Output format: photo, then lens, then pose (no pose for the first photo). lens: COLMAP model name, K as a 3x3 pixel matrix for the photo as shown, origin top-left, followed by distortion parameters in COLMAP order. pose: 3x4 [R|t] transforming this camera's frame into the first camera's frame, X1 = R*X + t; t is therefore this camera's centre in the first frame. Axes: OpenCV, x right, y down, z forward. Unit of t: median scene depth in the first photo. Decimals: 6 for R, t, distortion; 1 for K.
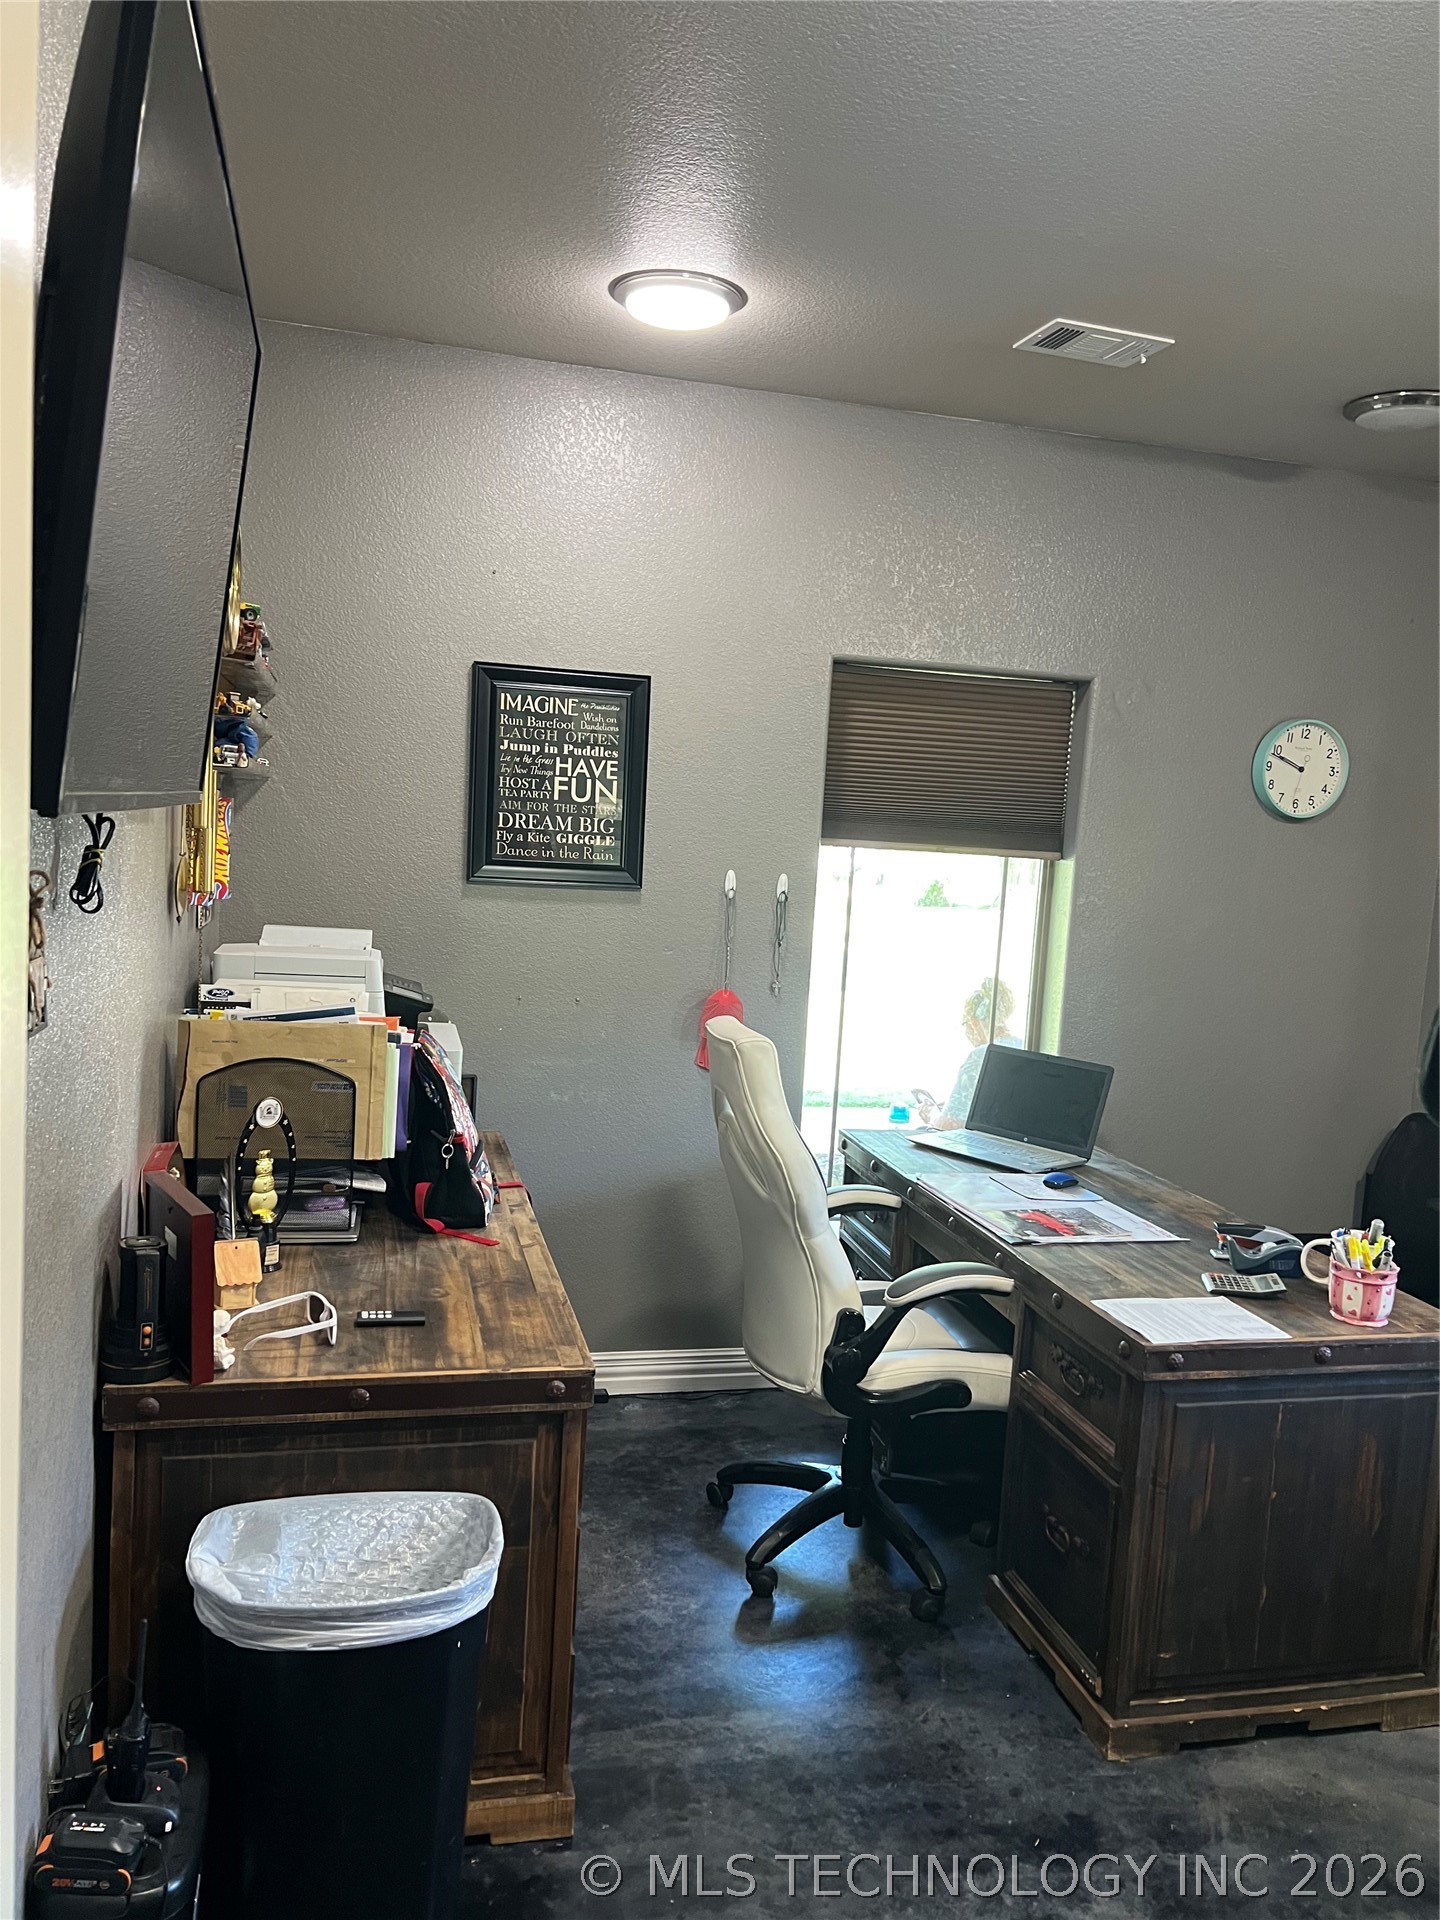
lens RADIAL K [[1448.7, 0, 710.9], [0, 1448.7, 959.3], [0, 0, 1]] dist [0.046328, -0.009156]
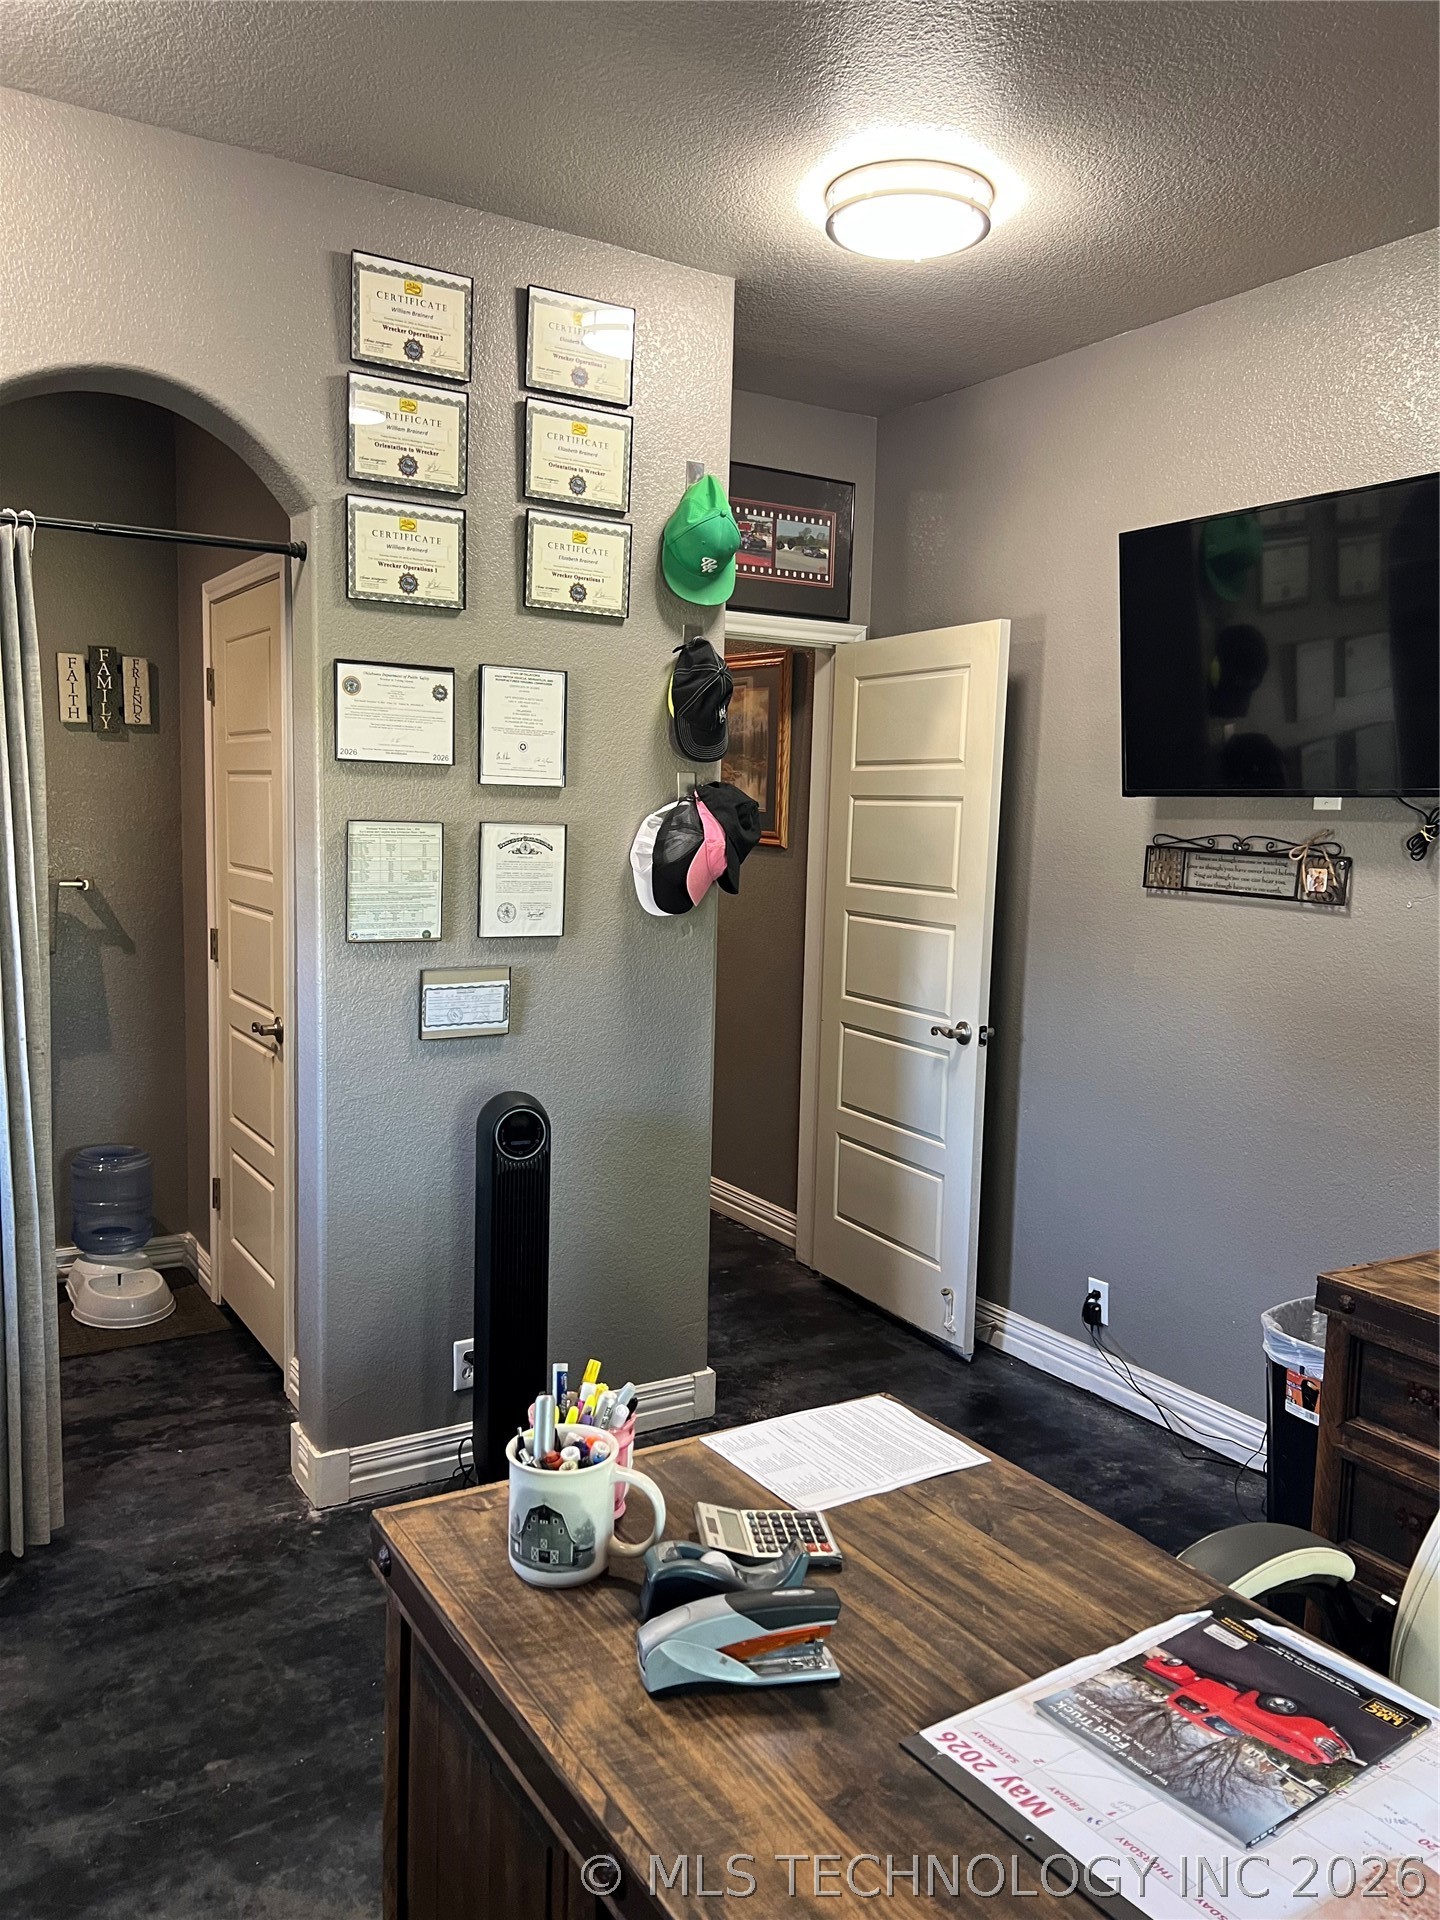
lens RADIAL K [[1448.7, 0, 710.9], [0, 1448.7, 959.3], [0, 0, 1]] dist [0.046328, -0.009156]
pose [[-0.948407, -0.049251, -0.313207, 0.533821], [-0.113125, 0.975407, 0.189166, -0.074766], [0.296188, 0.214838, -0.930654, 1.375175]]
